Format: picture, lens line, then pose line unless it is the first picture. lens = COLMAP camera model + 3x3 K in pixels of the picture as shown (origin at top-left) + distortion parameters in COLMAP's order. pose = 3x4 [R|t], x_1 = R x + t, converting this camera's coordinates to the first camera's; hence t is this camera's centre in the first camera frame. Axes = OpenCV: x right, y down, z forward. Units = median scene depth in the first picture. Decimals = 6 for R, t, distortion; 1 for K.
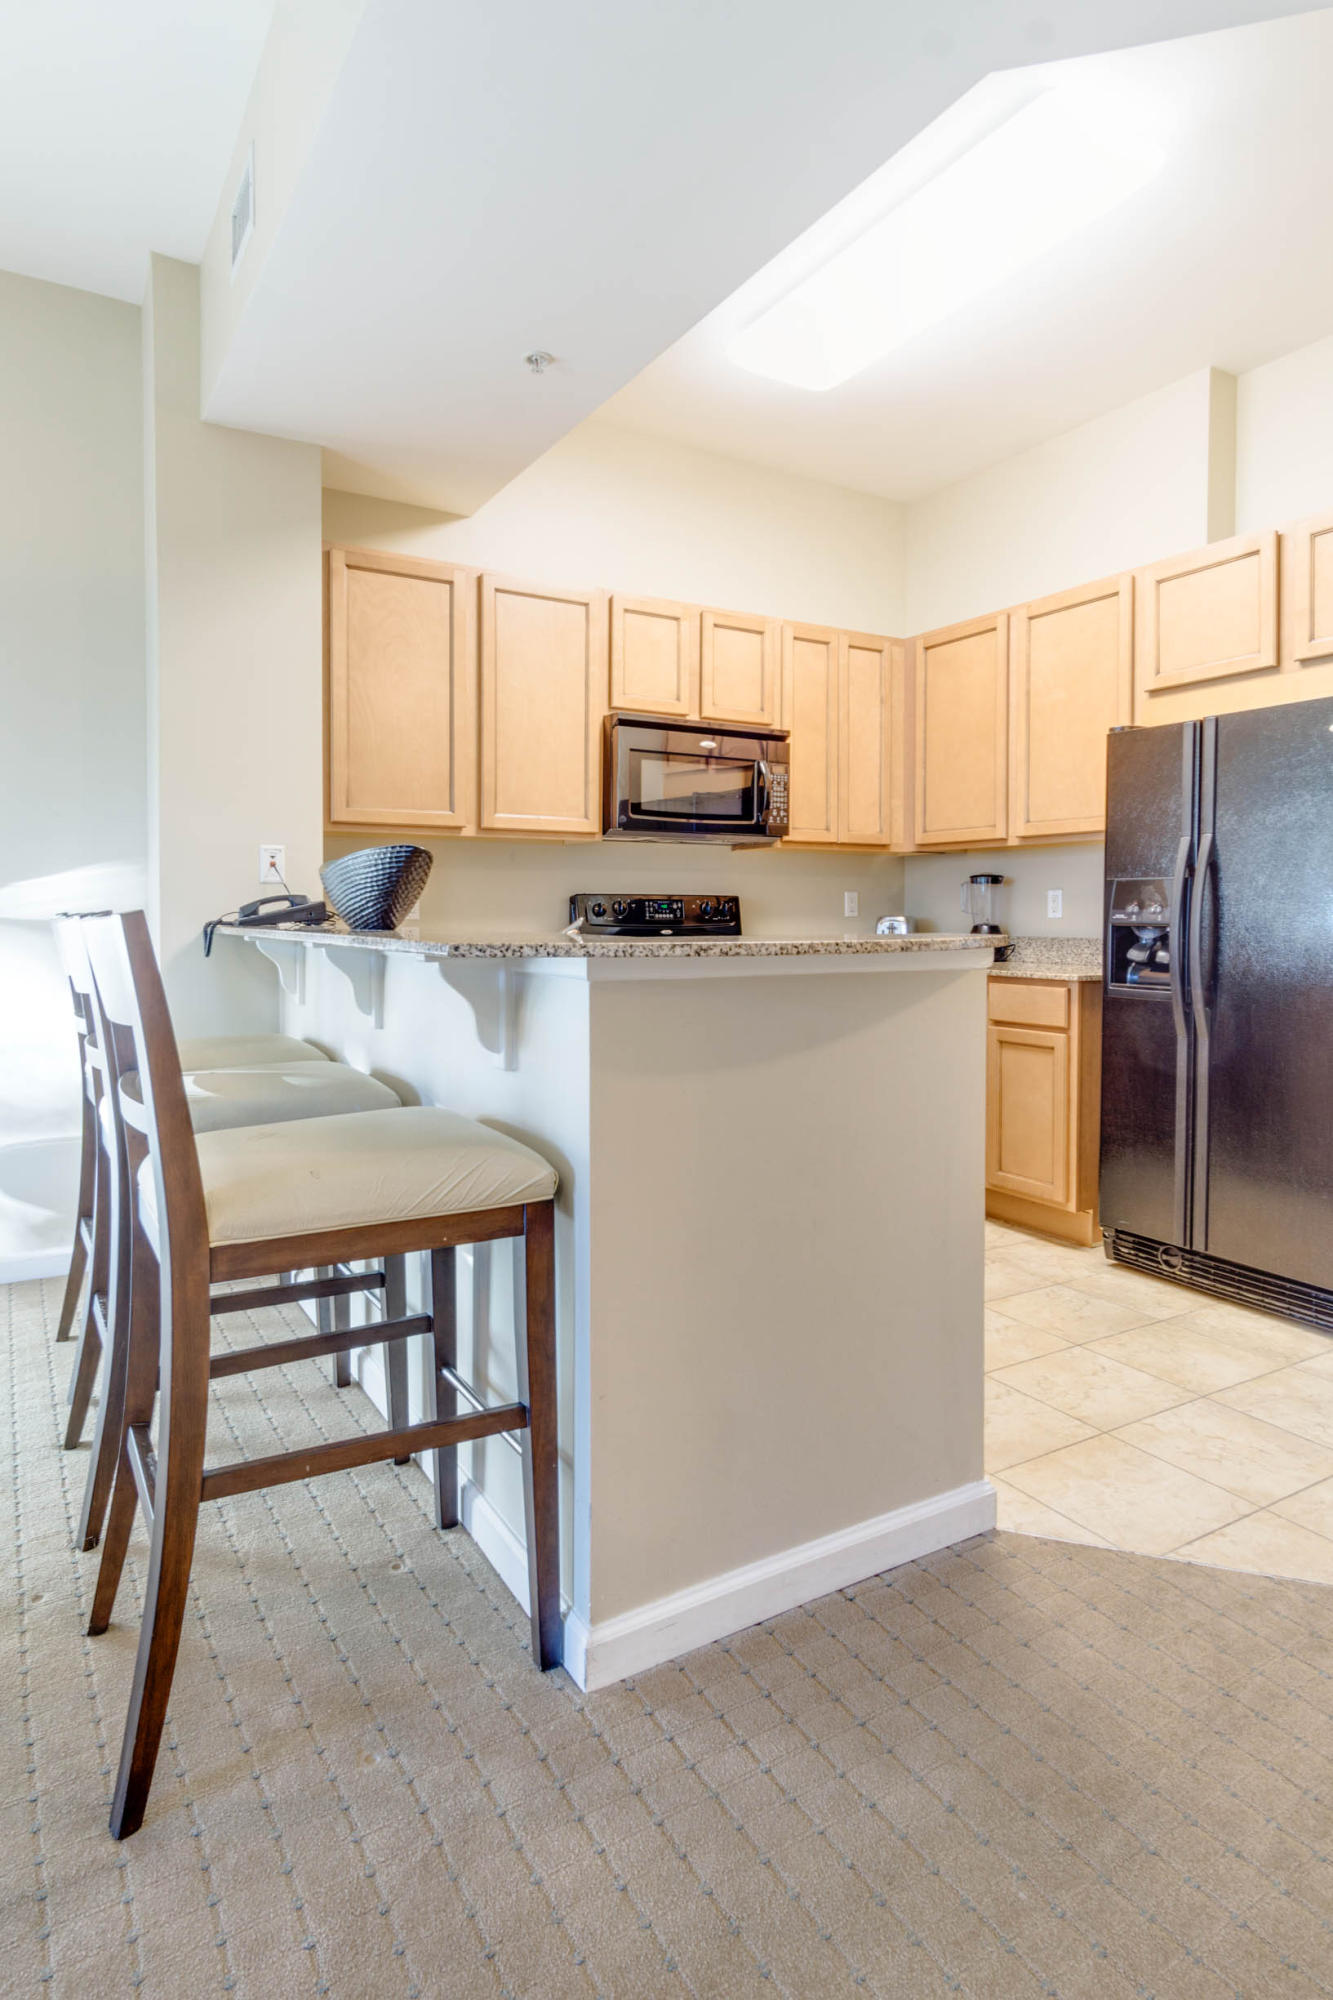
lens RADIAL K [[1057.3, 0, 673.6], [0, 1057.3, 941.8], [0, 0, 1]] dist [0.004234, 0.000803]
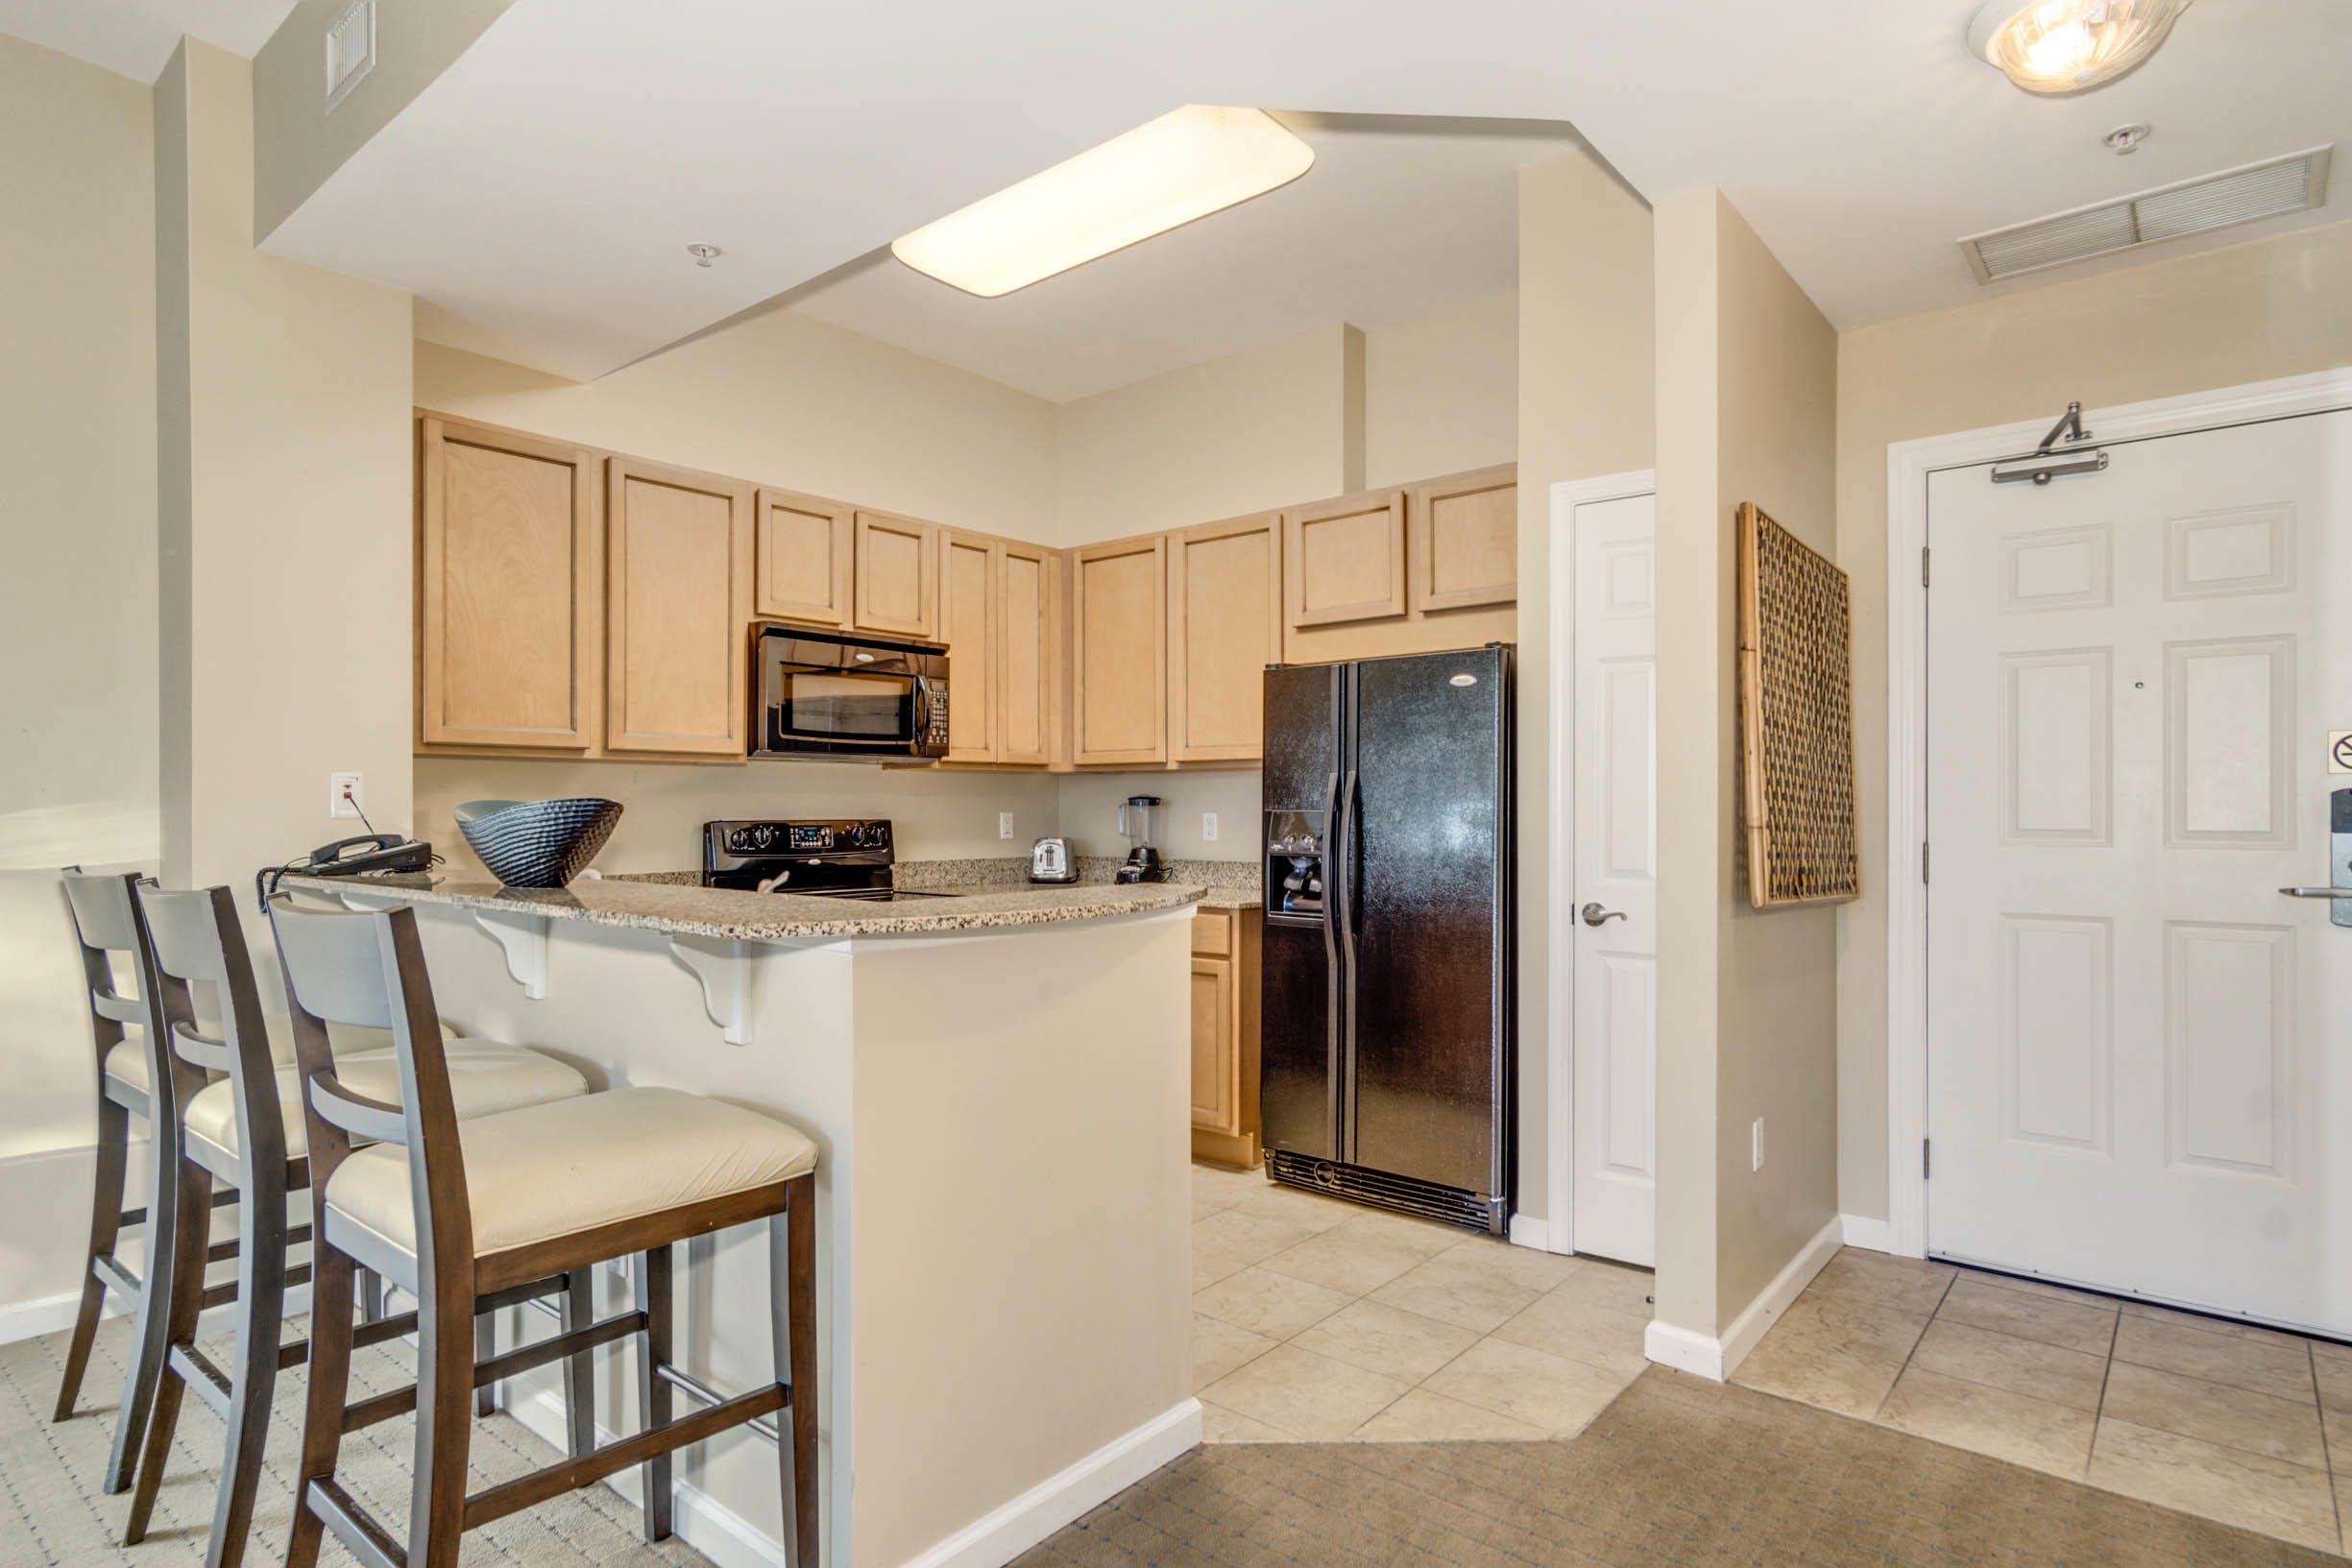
lens RADIAL K [[1247.2, 0, 1176.0], [0, 1247.2, 784.0], [0, 0, 1]] dist [0.002754, 0.001486]
pose [[0.937380, 0.011380, 0.348122, -0.105785], [0.001961, 0.999278, -0.037948, -0.041130], [-0.348302, 0.036254, 0.936681, -0.125837]]
